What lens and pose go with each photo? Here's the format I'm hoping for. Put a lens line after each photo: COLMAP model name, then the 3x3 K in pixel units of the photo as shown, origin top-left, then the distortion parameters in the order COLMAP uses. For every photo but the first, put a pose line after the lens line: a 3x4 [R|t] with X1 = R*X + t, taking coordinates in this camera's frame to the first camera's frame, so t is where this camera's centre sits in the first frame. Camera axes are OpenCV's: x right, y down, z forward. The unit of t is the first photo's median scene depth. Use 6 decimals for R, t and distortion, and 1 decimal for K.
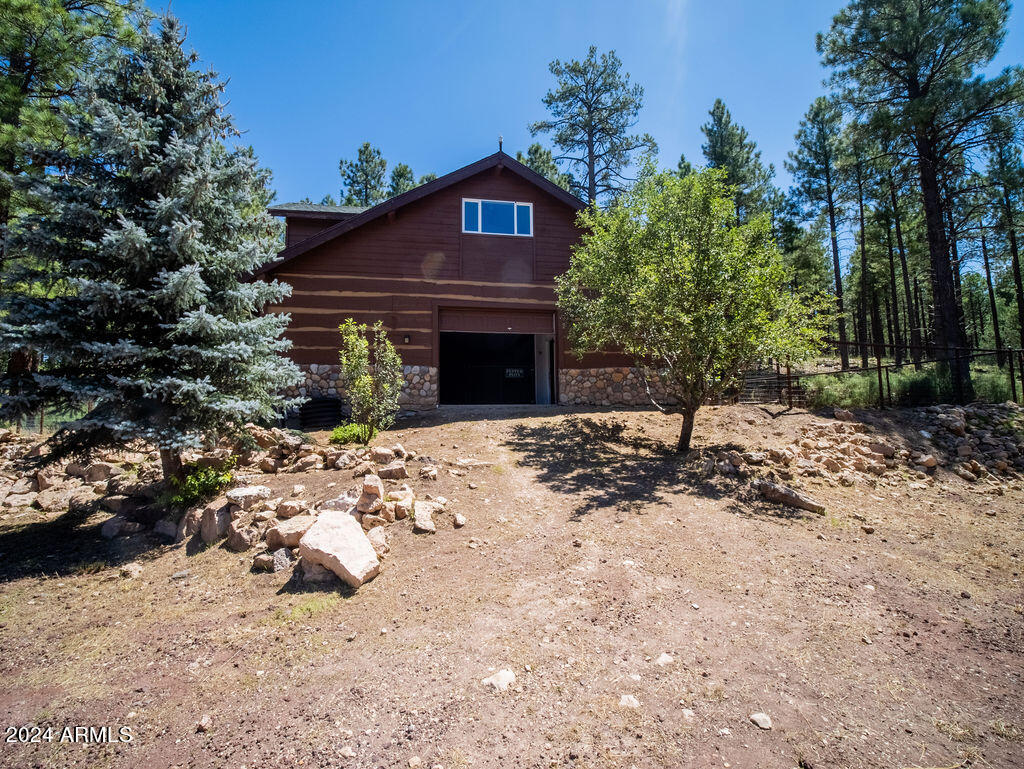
lens RADIAL K [[460.1, 0, 511.7], [0, 460.1, 385.5], [0, 0, 1]] dist [-0.020721, -0.000830]
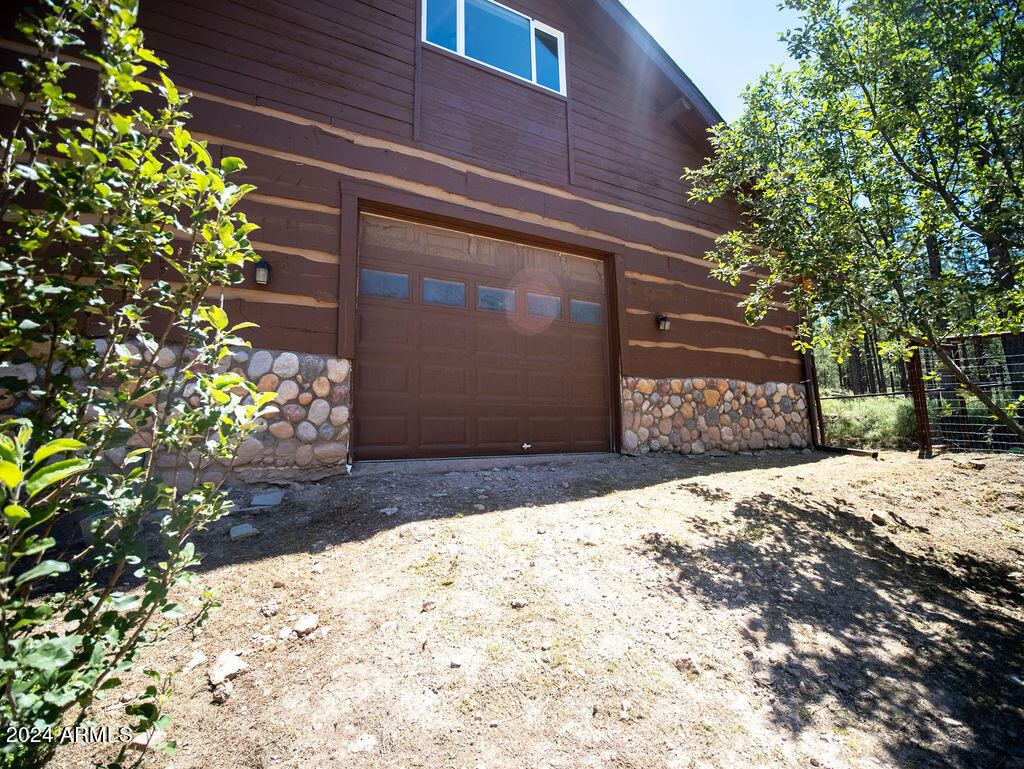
lens RADIAL K [[460.1, 0, 511.6], [0, 460.1, 385.4], [0, 0, 1]] dist [-0.020721, -0.000830]
pose [[0.961398, 0.007554, 0.275056, -0.135783], [0.027426, 0.992014, -0.123108, 0.027759], [-0.273790, 0.125900, 0.953514, 0.604803]]
